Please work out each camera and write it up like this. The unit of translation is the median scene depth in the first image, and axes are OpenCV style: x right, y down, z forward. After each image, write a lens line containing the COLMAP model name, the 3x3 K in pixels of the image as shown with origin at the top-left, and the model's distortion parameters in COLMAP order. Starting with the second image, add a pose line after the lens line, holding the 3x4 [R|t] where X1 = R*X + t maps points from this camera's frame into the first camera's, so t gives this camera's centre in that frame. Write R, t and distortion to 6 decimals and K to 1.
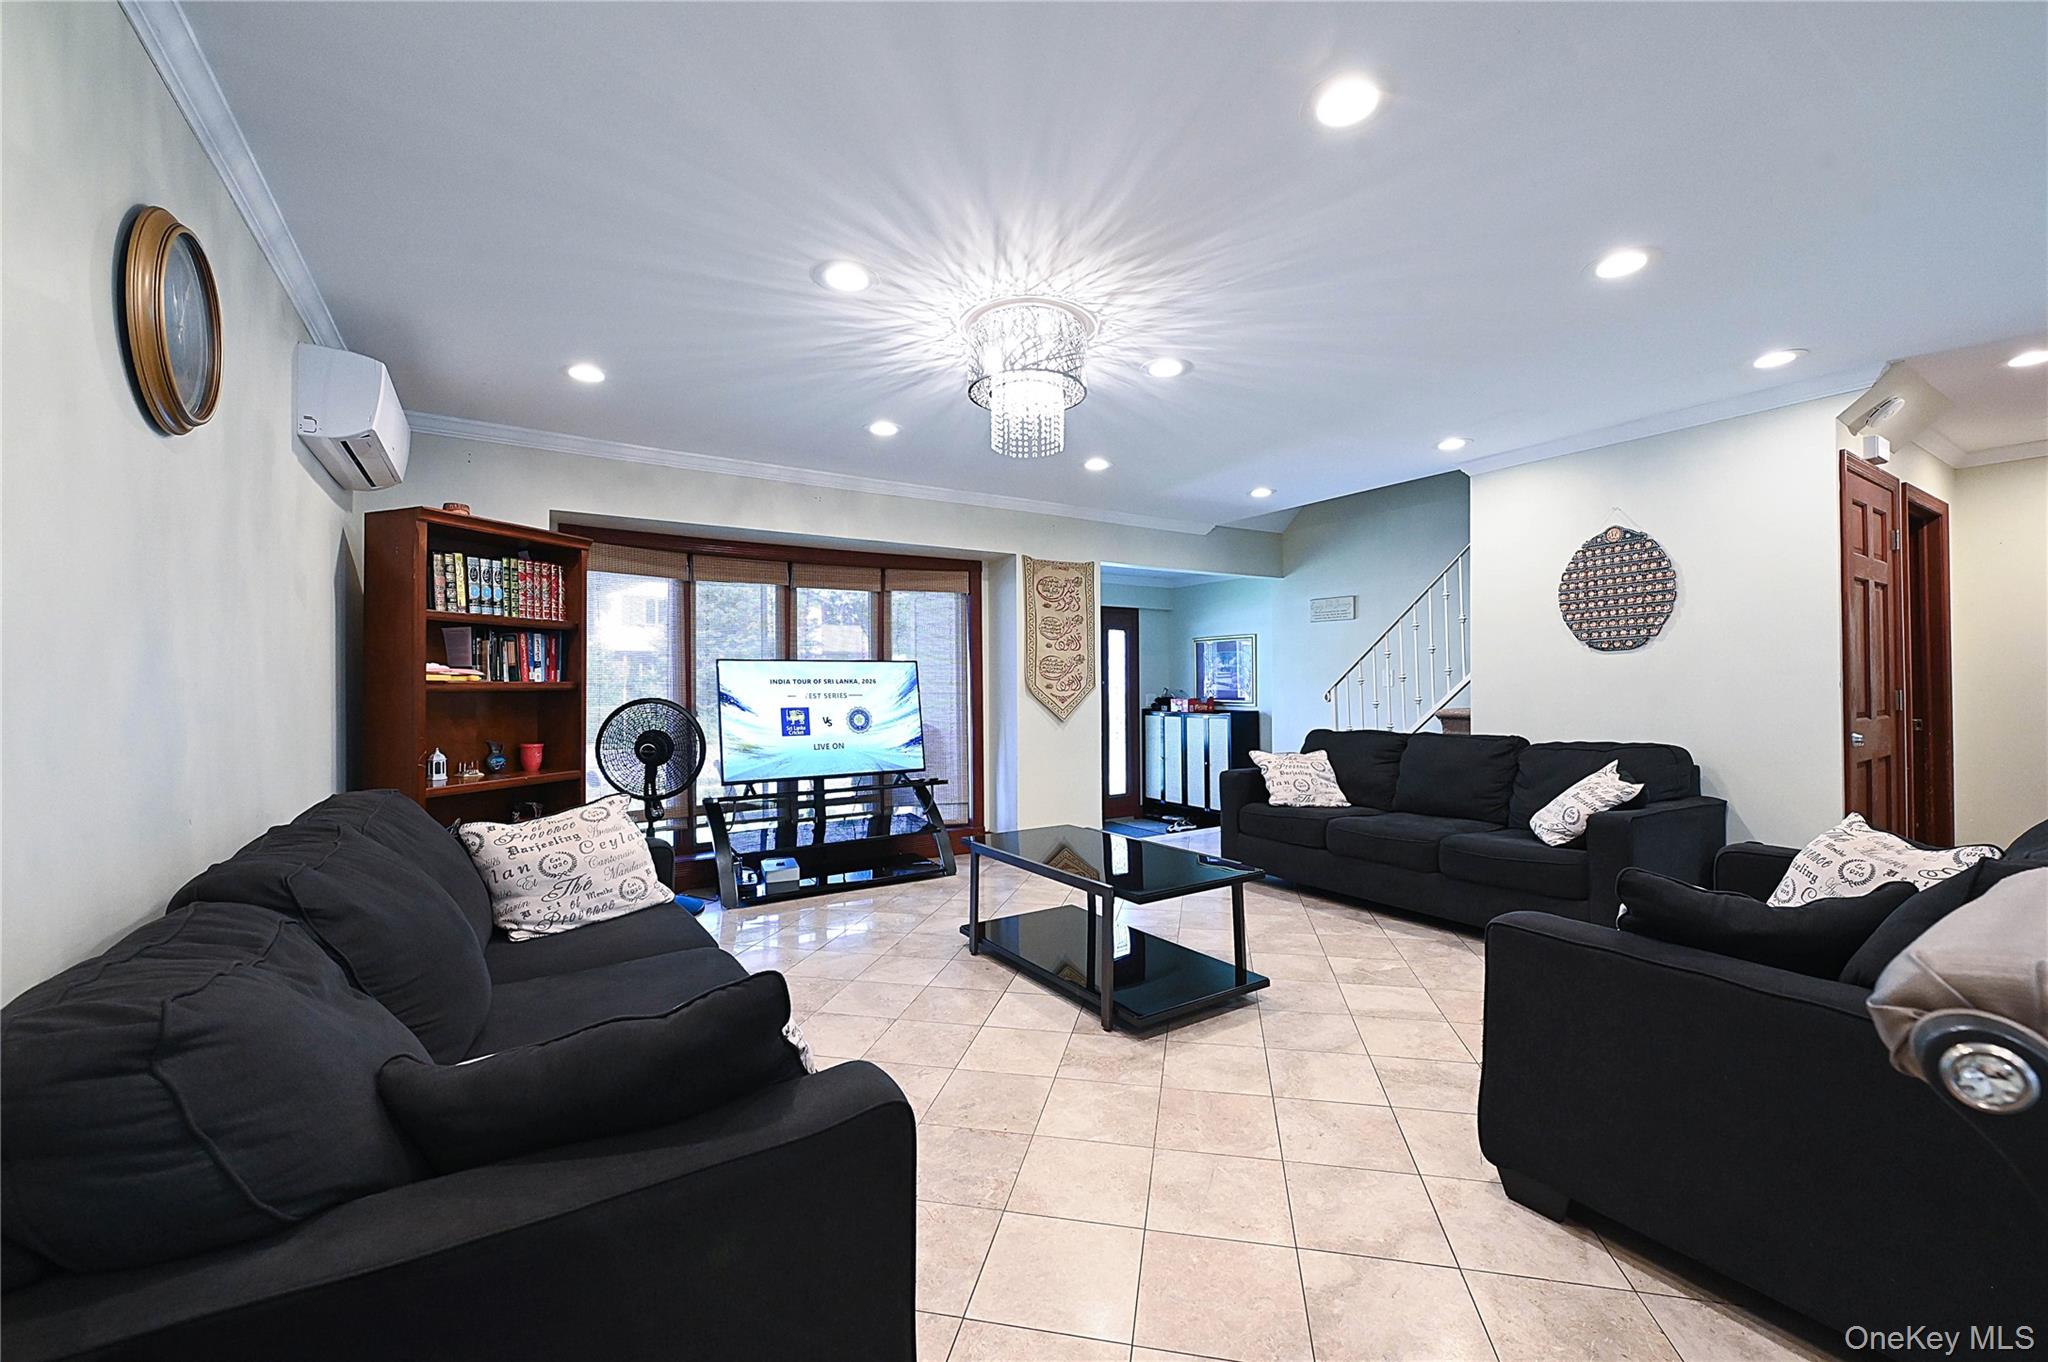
lens RADIAL K [[842.3, 0, 1024.0], [0, 842.3, 681.0], [0, 0, 1]] dist [-0.005758, -0.000677]
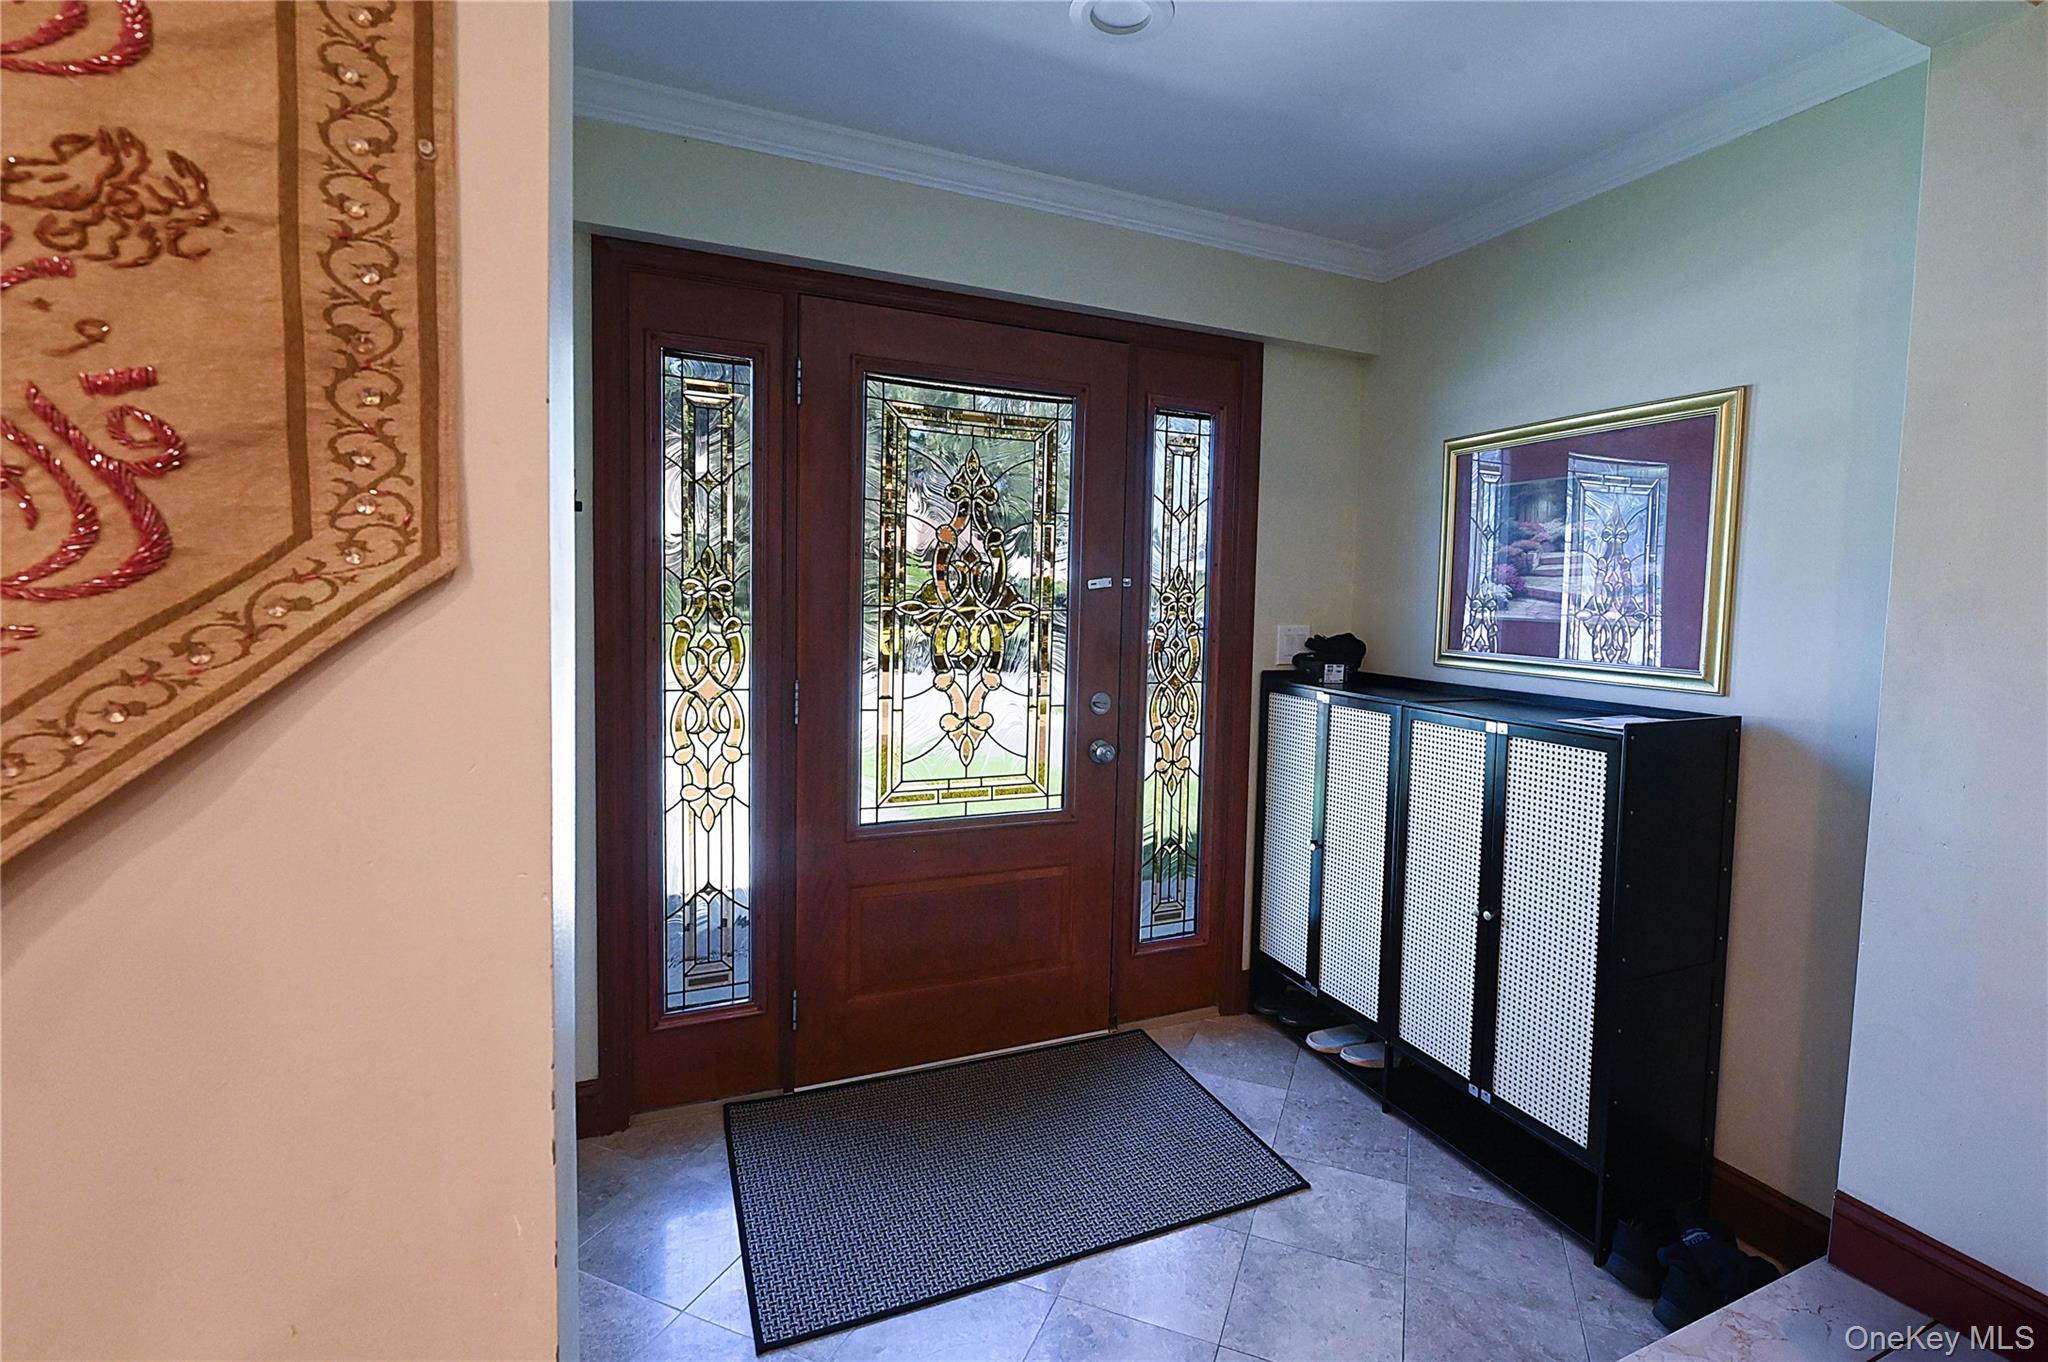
lens RADIAL K [[872.4, 0, 1024.0], [0, 872.4, 681.0], [0, 0, 1]] dist [-0.027116, -0.000170]
pose [[0.974953, 0.036094, -0.219462, 0.129506], [-0.015346, 0.995309, 0.095519, 0.007248], [0.221880, -0.089758, 0.970934, 0.689259]]
